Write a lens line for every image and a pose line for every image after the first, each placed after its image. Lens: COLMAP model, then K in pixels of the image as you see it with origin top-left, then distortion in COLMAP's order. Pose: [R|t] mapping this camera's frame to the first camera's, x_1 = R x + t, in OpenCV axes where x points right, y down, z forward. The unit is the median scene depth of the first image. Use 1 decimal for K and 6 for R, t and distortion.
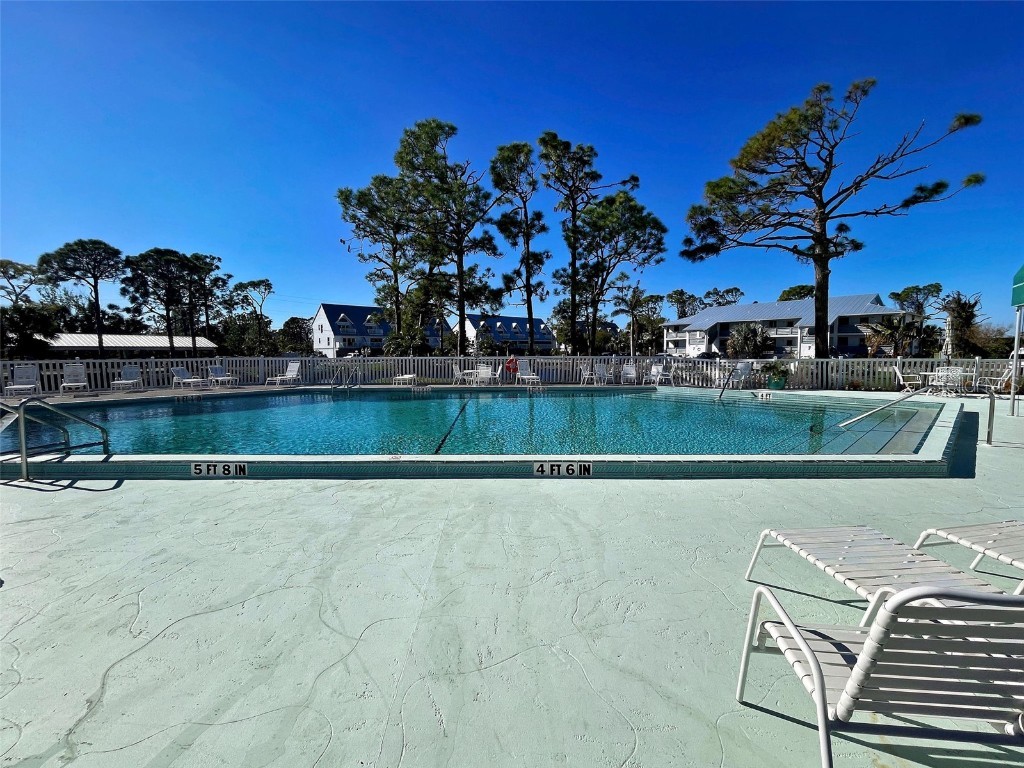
lens RADIAL K [[427.4, 0, 513.5], [0, 427.4, 380.6], [0, 0, 1]] dist [-0.002249, -0.000051]
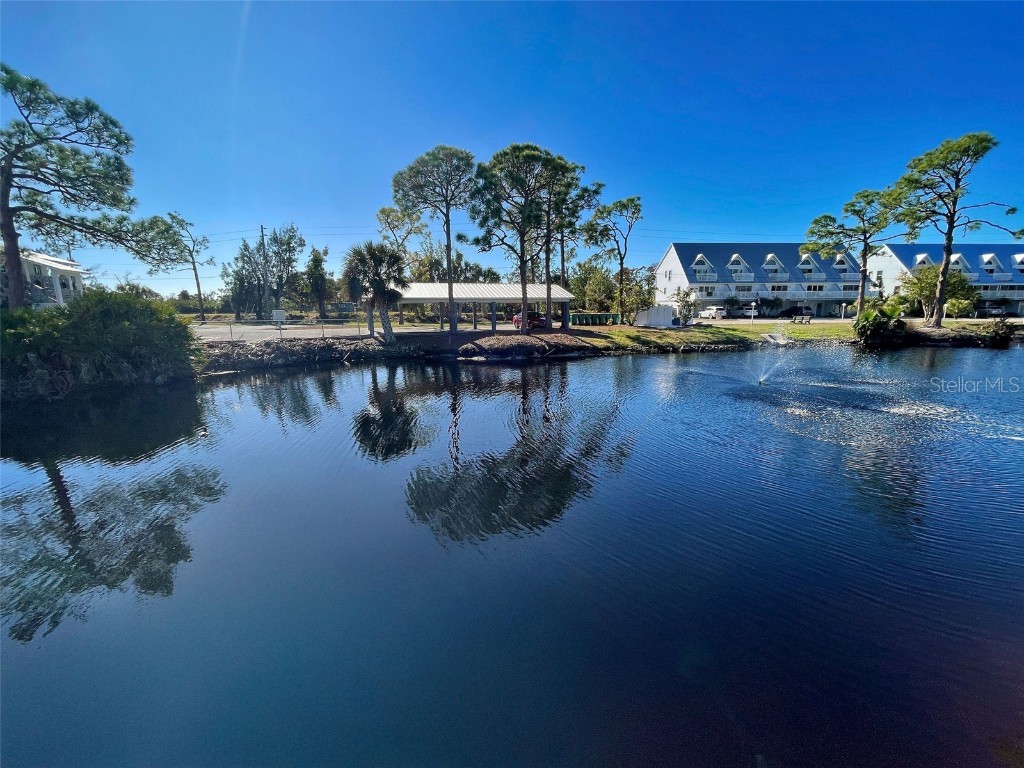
lens RADIAL K [[427.4, 0, 513.5], [0, 427.4, 380.6], [0, 0, 1]] dist [-0.002249, -0.000051]
pose [[0.776756, 0.107596, -0.620543, -0.482052], [-0.040225, 0.991762, 0.121611, -0.039815], [0.628516, -0.069500, 0.774685, 0.572902]]
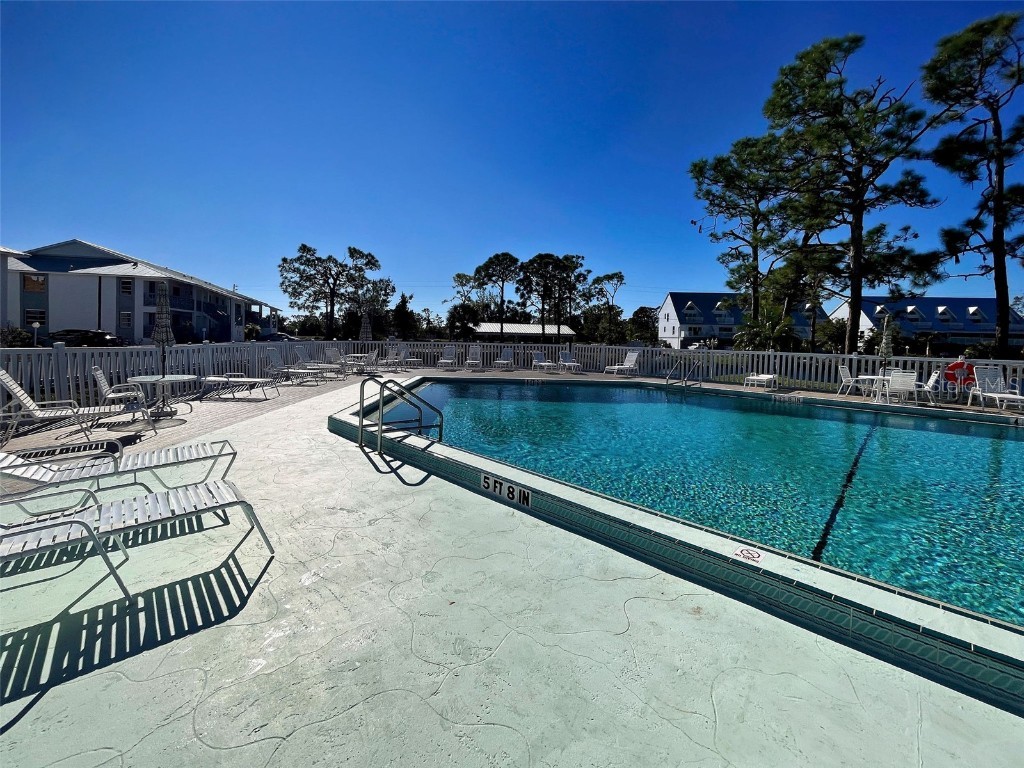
lens RADIAL K [[434.0, 0, 504.6], [0, 434.0, 350.0], [0, 0, 1]] dist [-0.000619, -0.000201]
pose [[0.711015, 0.041766, -0.701935, -0.020248], [-0.074159, 0.997121, -0.015789, -0.006345], [0.699255, 0.063281, 0.712066, 0.063426]]
